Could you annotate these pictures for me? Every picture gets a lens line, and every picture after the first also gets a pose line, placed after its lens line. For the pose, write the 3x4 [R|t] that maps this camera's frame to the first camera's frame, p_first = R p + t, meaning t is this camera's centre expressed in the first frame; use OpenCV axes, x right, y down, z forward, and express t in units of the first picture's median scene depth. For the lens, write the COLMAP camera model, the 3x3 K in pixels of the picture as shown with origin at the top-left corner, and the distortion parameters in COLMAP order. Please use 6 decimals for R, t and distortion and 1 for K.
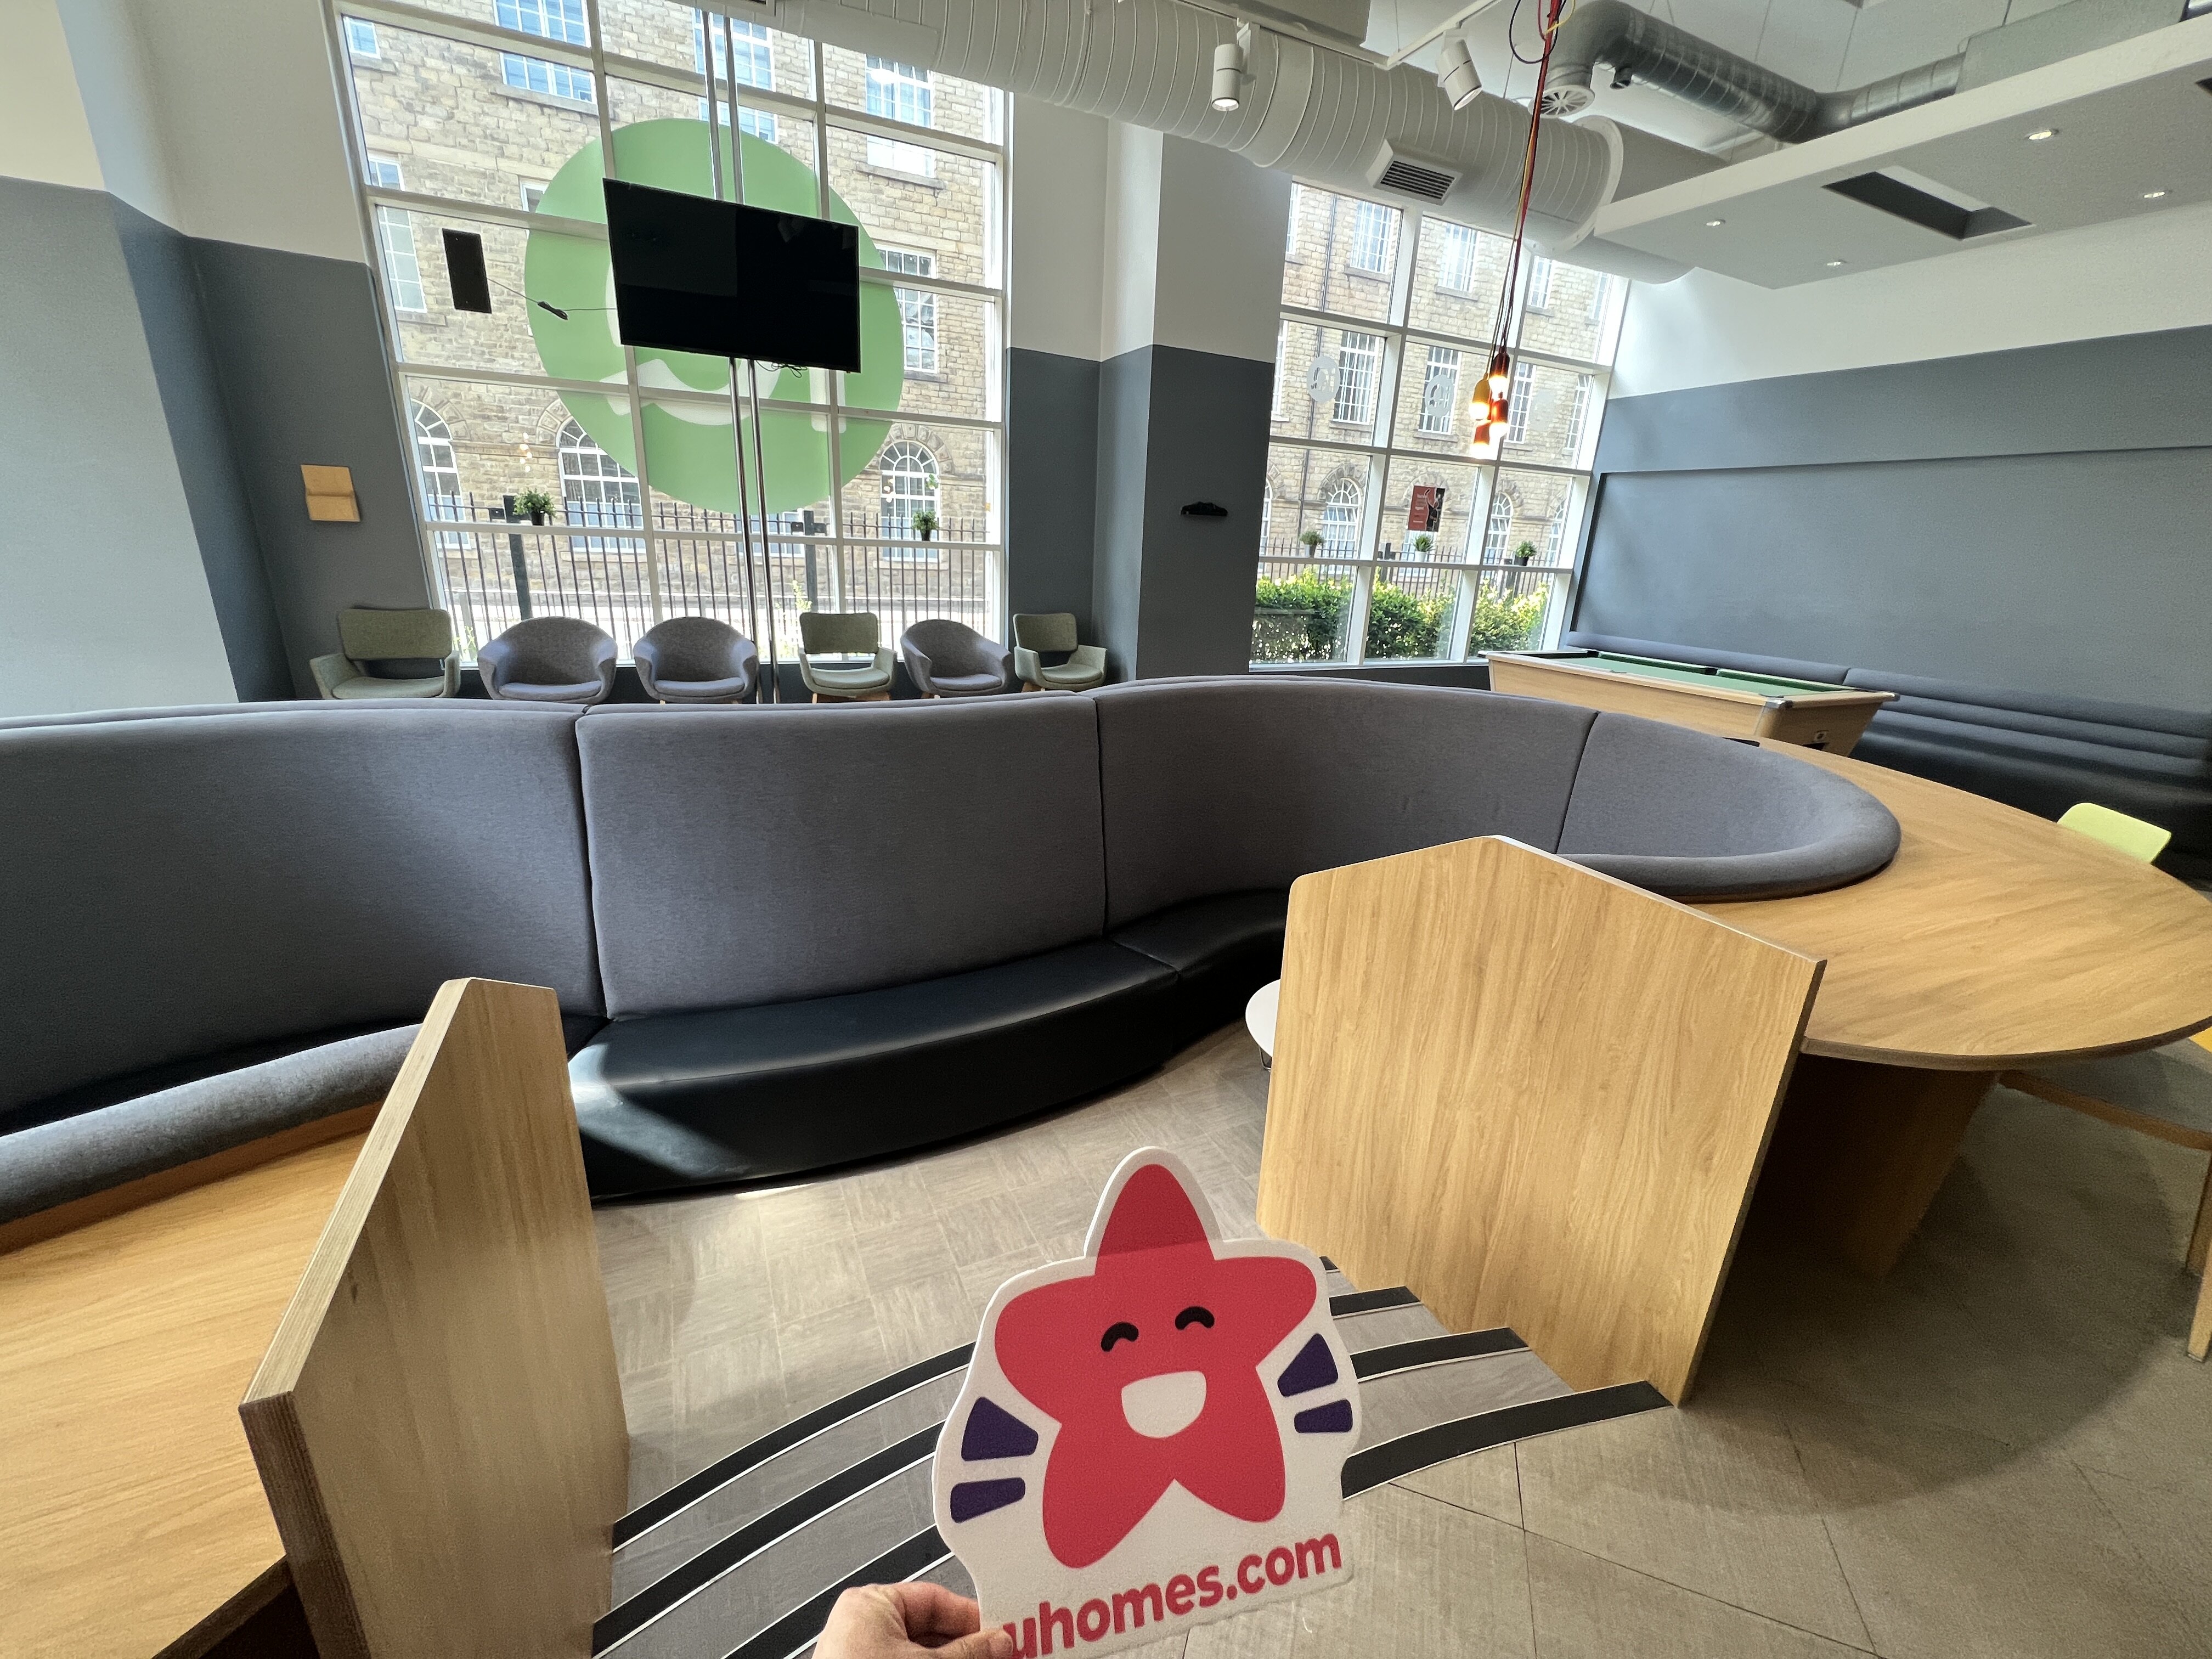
lens RADIAL K [[889.2, 0, 1103.7], [0, 889.2, 827.7], [0, 0, 1]] dist [-0.000698, -0.000035]
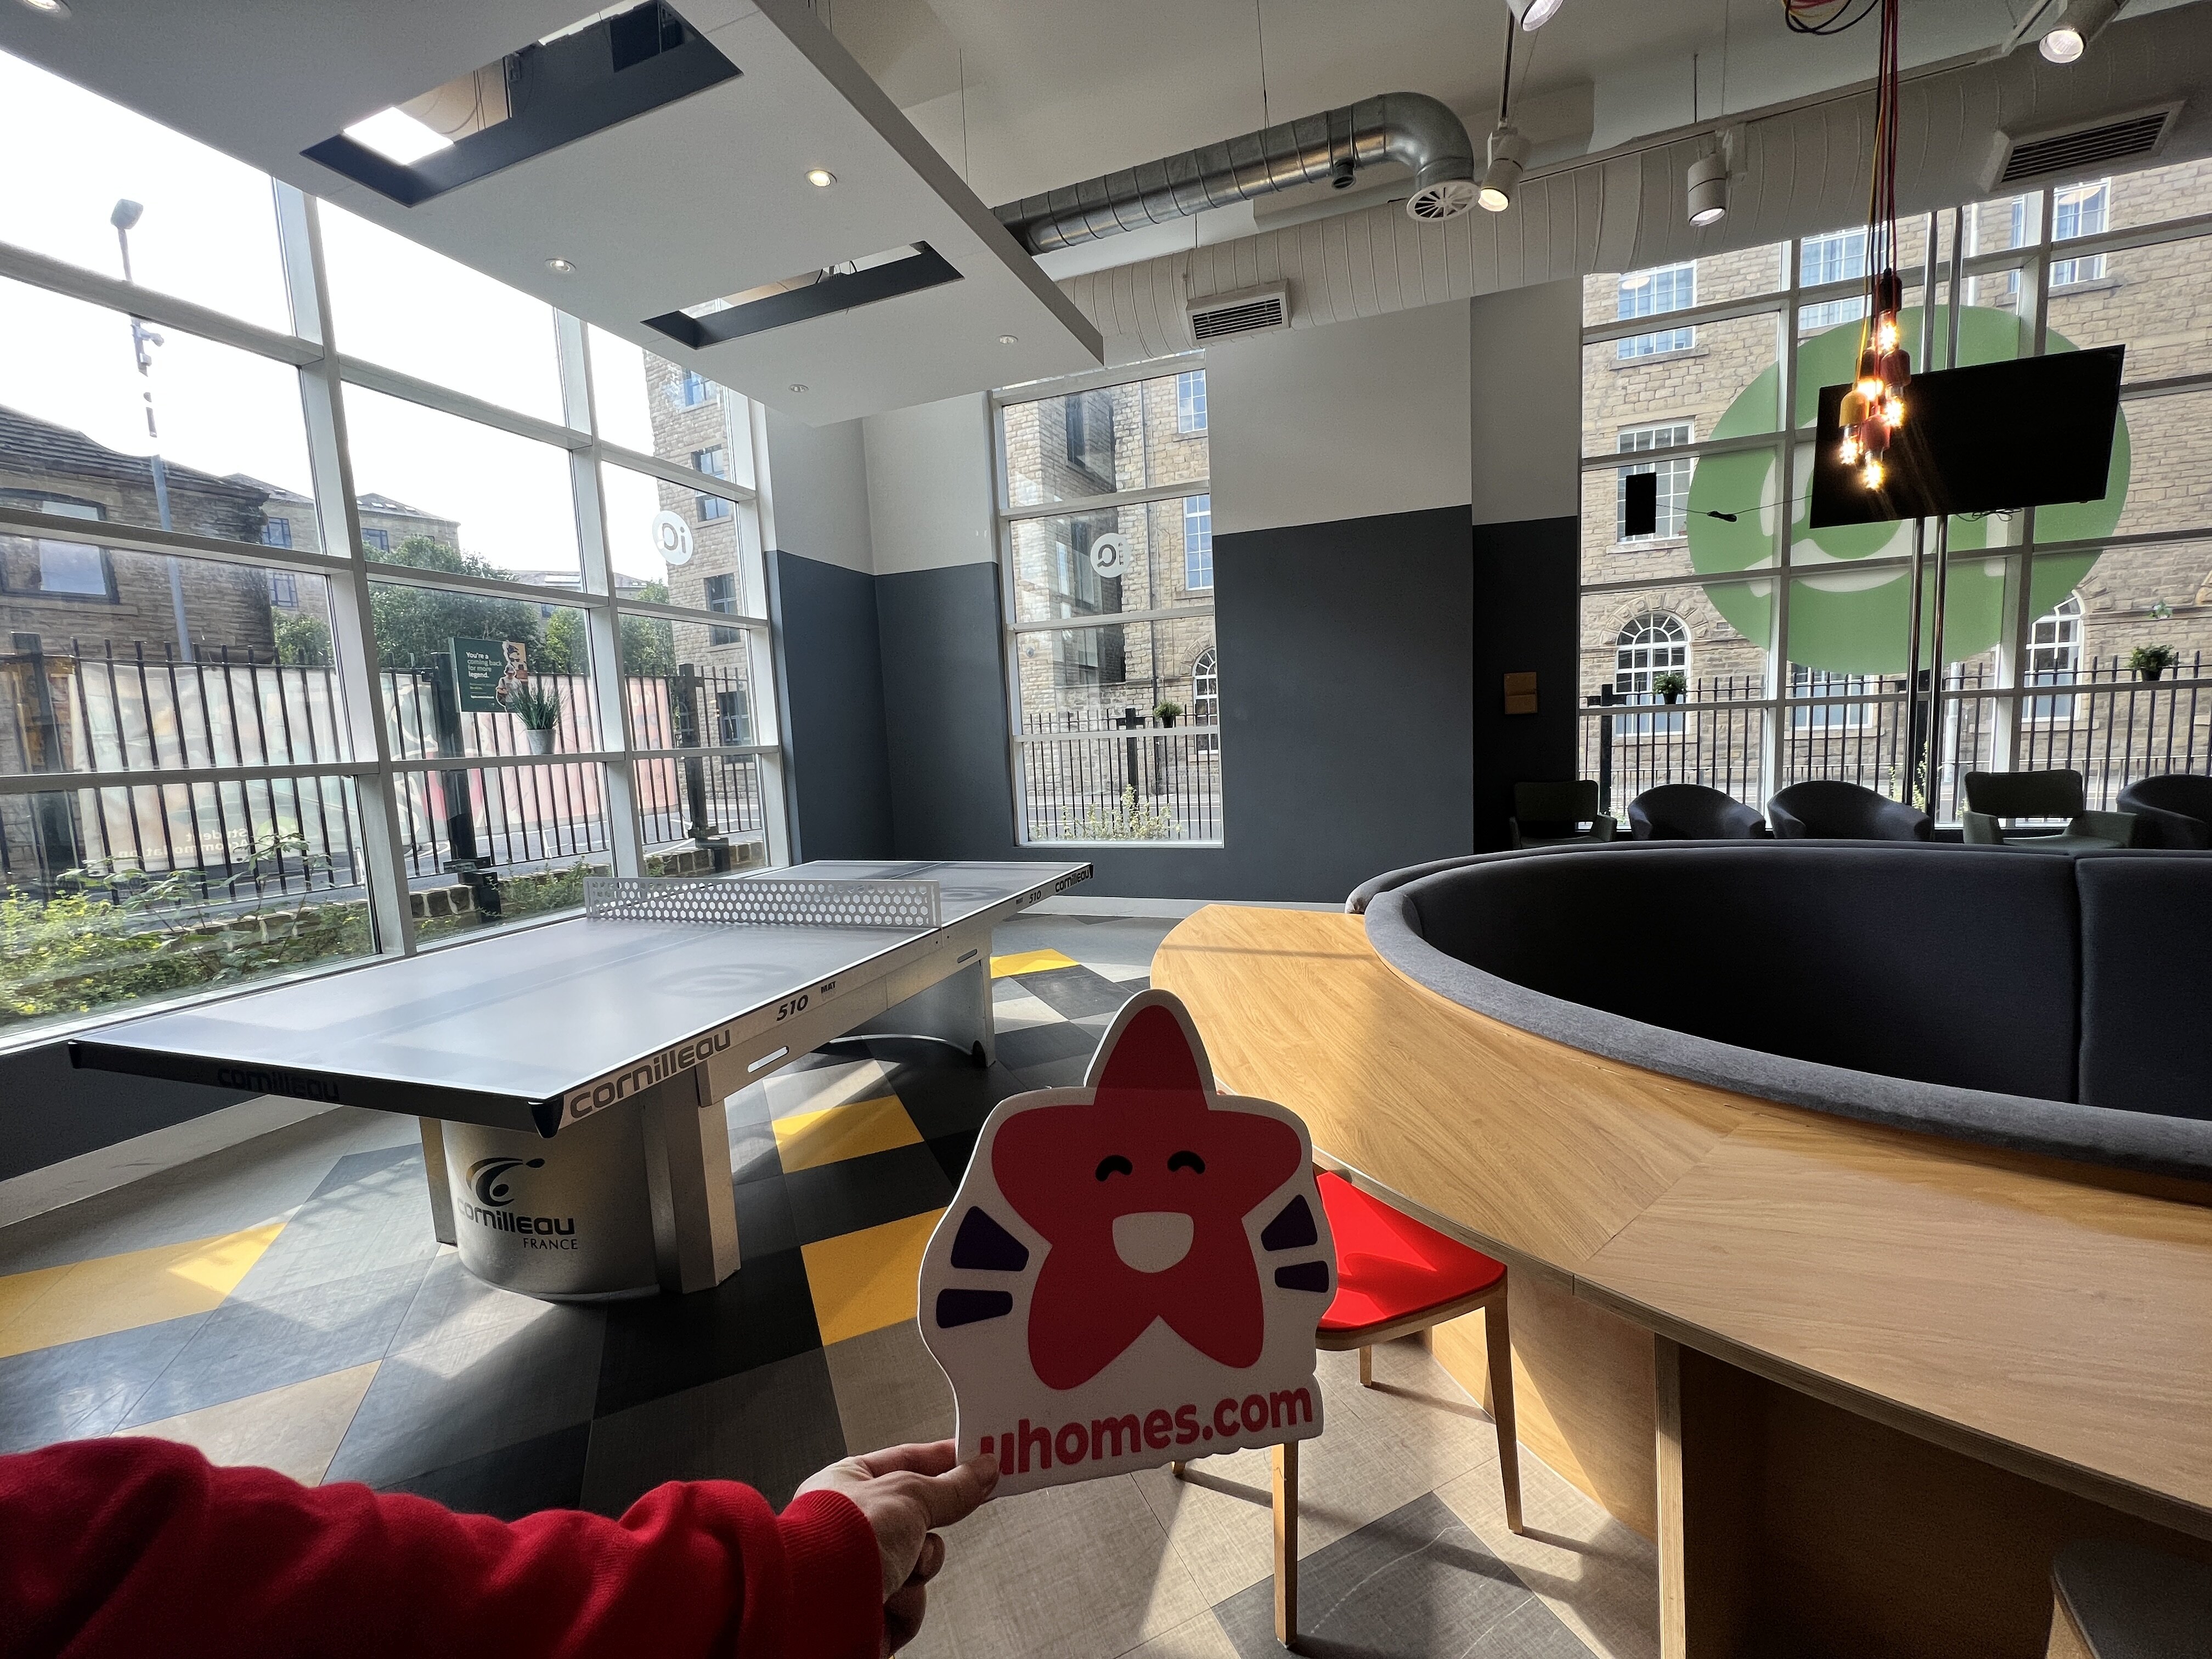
lens RADIAL K [[889.2, 0, 1106.7], [0, 889.2, 823.6], [0, 0, 1]] dist [-0.000698, -0.000035]
pose [[0.700423, 0.003281, -0.713721, -0.337873], [-0.143037, 0.980347, -0.135865, 0.057548], [0.699248, 0.197251, 0.687127, -0.223333]]
